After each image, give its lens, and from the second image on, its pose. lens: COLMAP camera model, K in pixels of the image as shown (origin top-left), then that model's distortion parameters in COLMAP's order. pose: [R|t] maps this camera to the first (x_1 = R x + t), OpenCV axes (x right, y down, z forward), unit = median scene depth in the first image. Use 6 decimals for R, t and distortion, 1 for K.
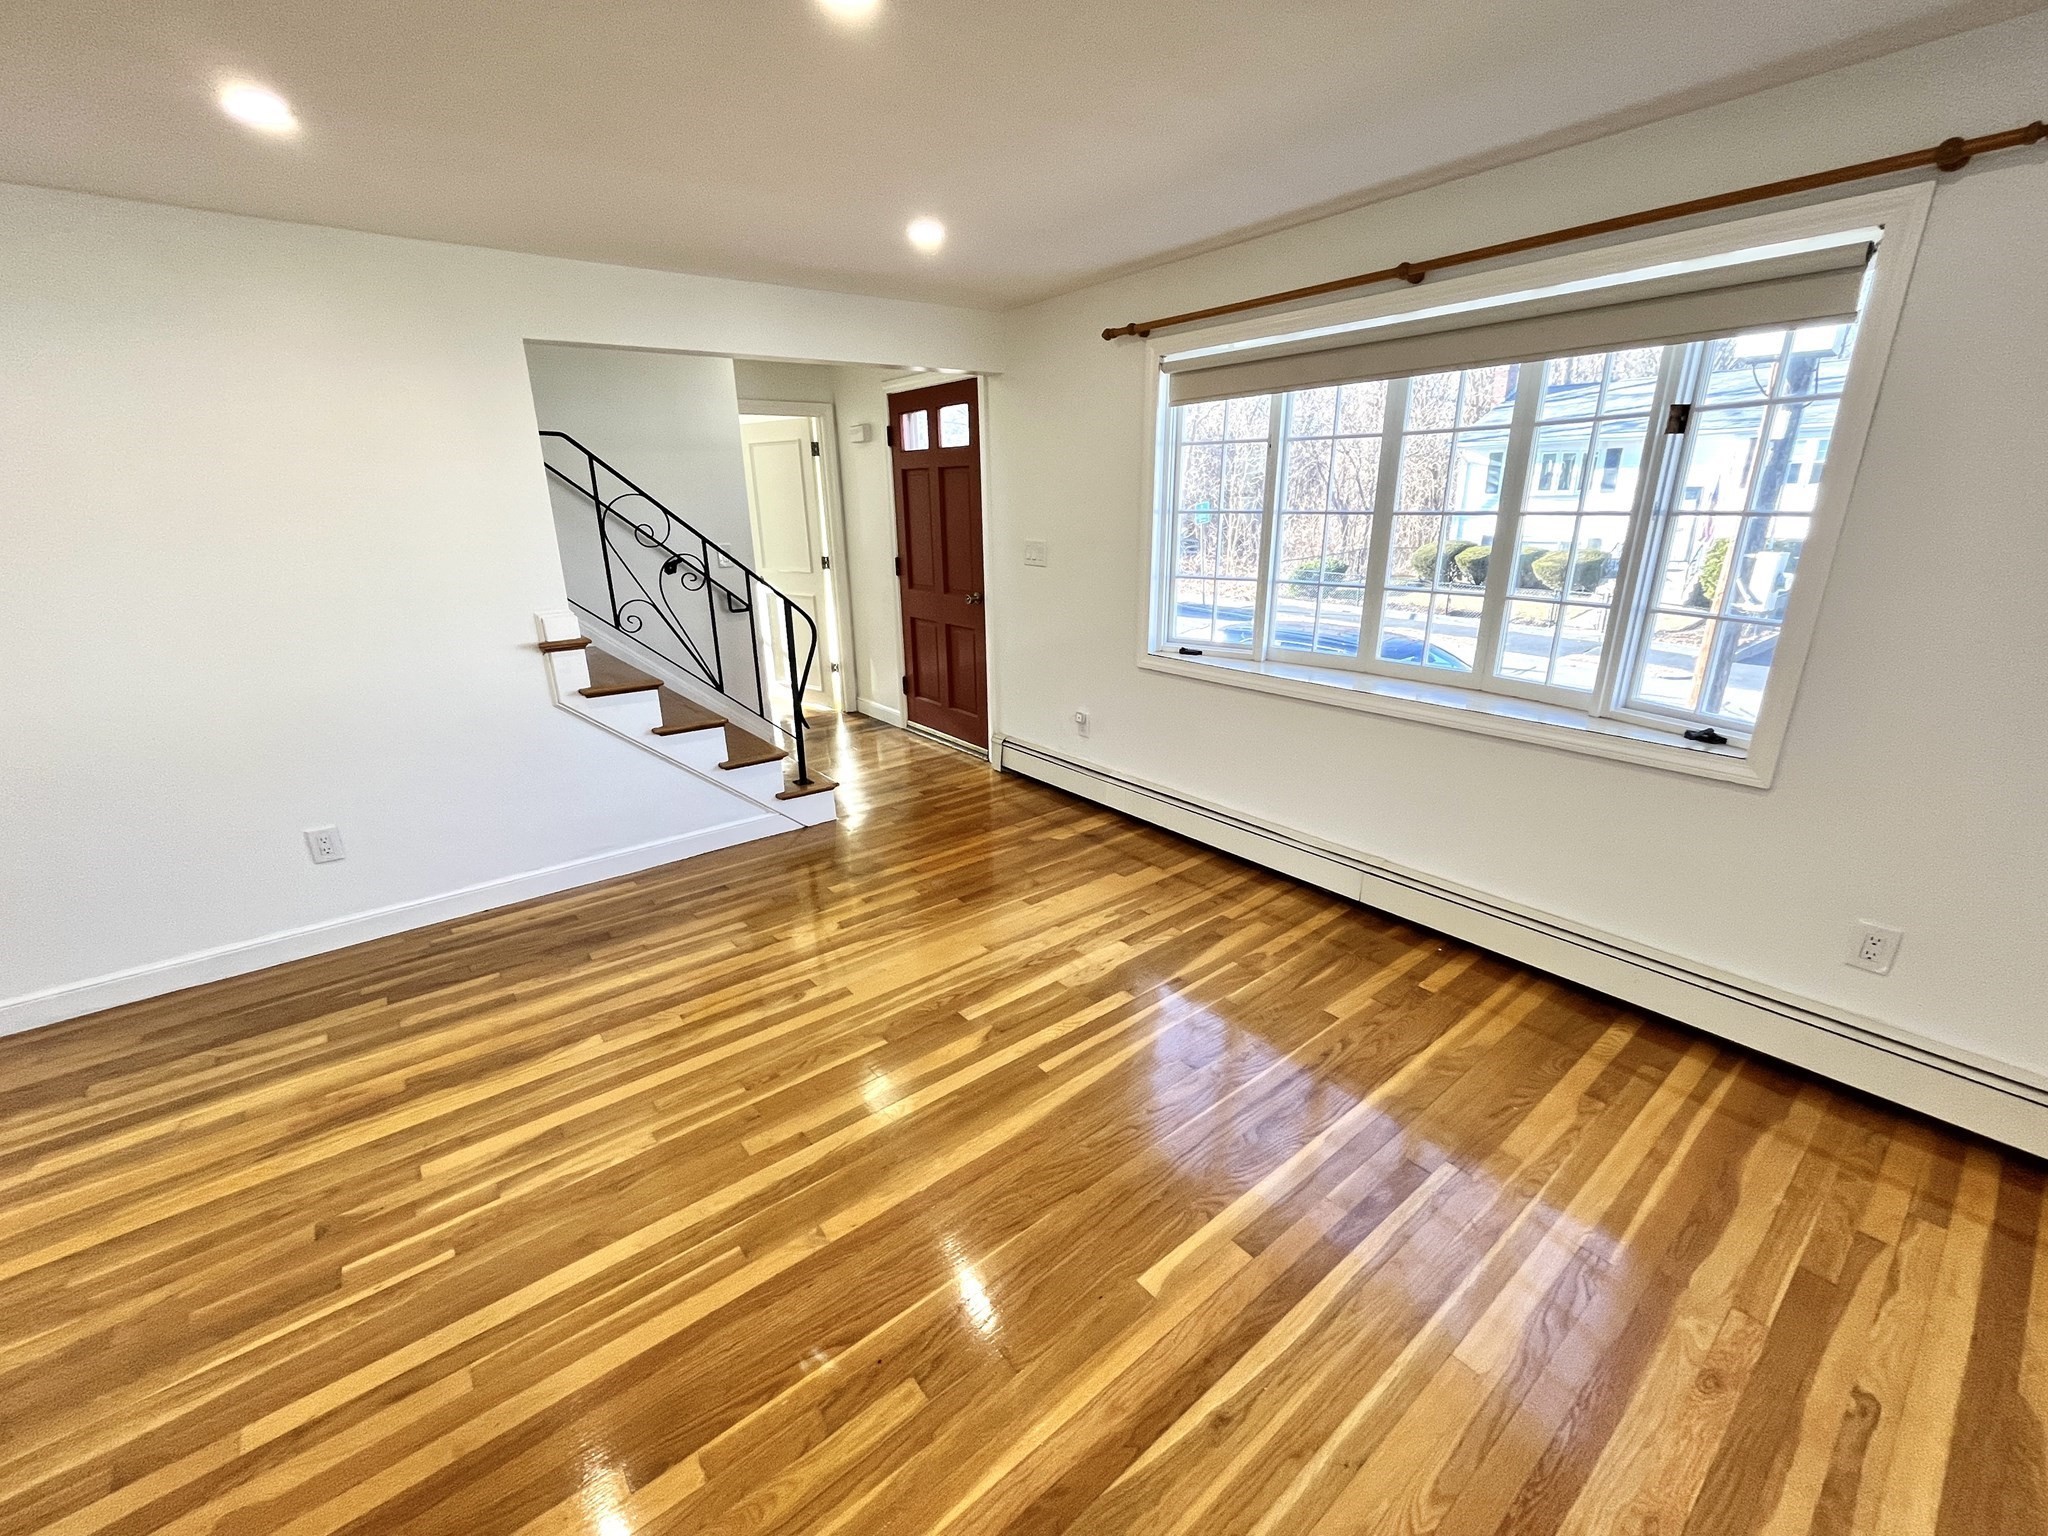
lens RADIAL K [[834.0, 0, 1031.5], [0, 834.0, 776.2], [0, 0, 1]] dist [-0.003745, -0.000349]
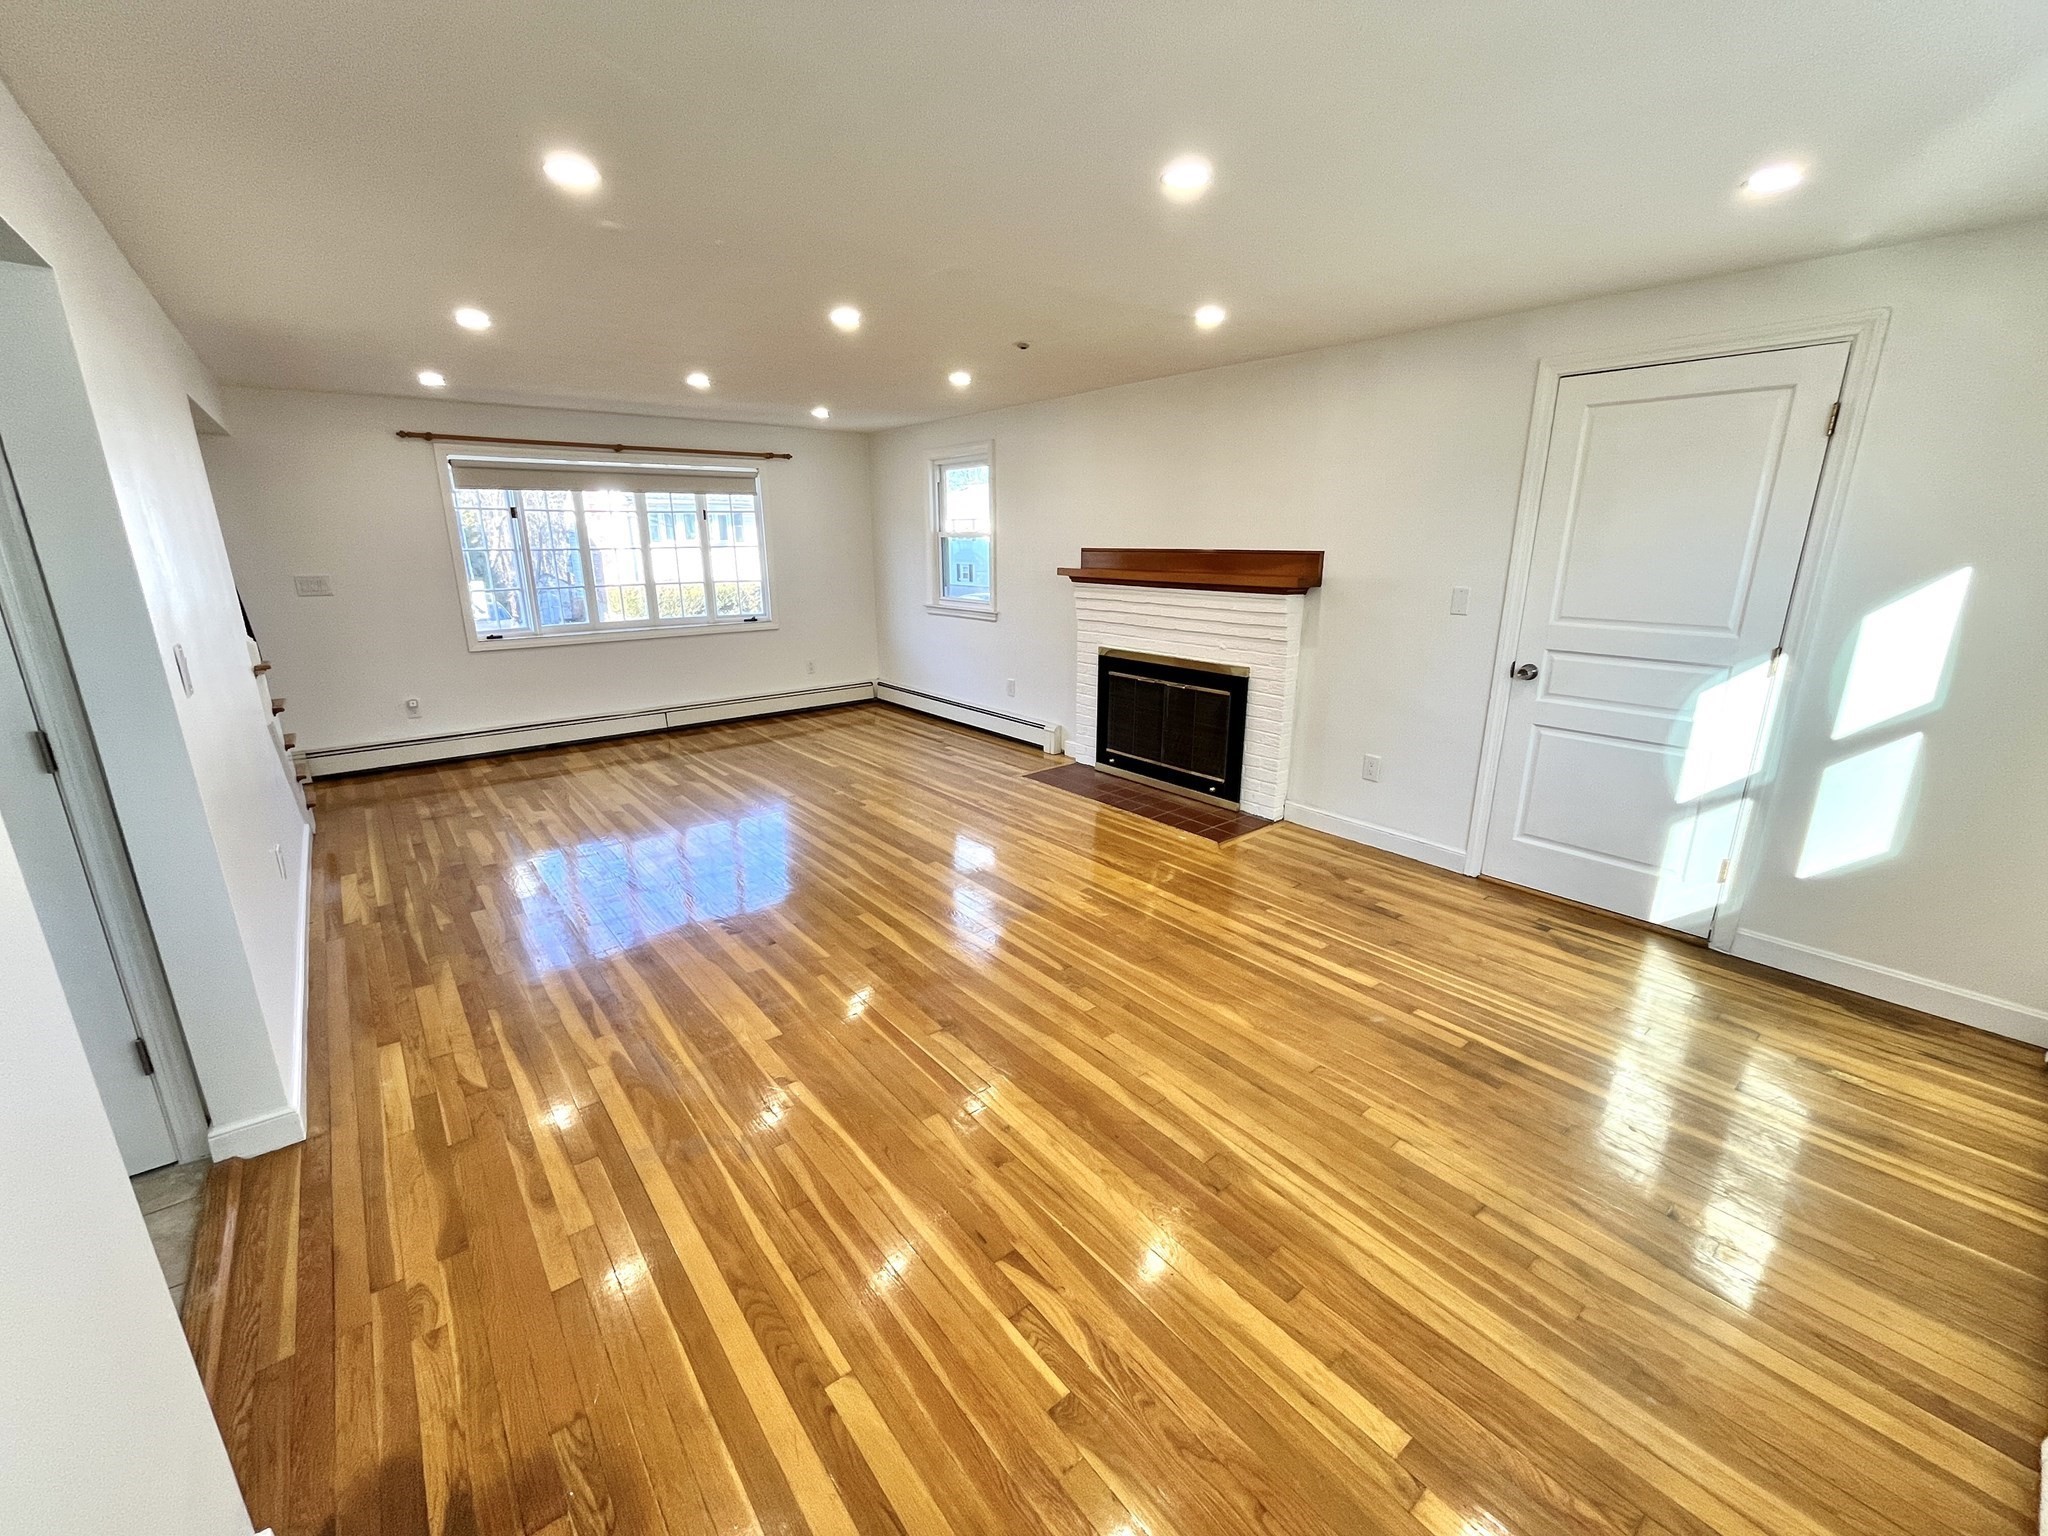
lens RADIAL K [[834.0, 0, 1026.5], [0, 834.0, 776.3], [0, 0, 1]] dist [-0.003745, -0.000349]
pose [[-0.007316, -0.265184, 0.964170, -1.994044], [0.318647, 0.913315, 0.253614, 0.018310], [-0.947845, 0.309085, 0.077818, 0.000425]]
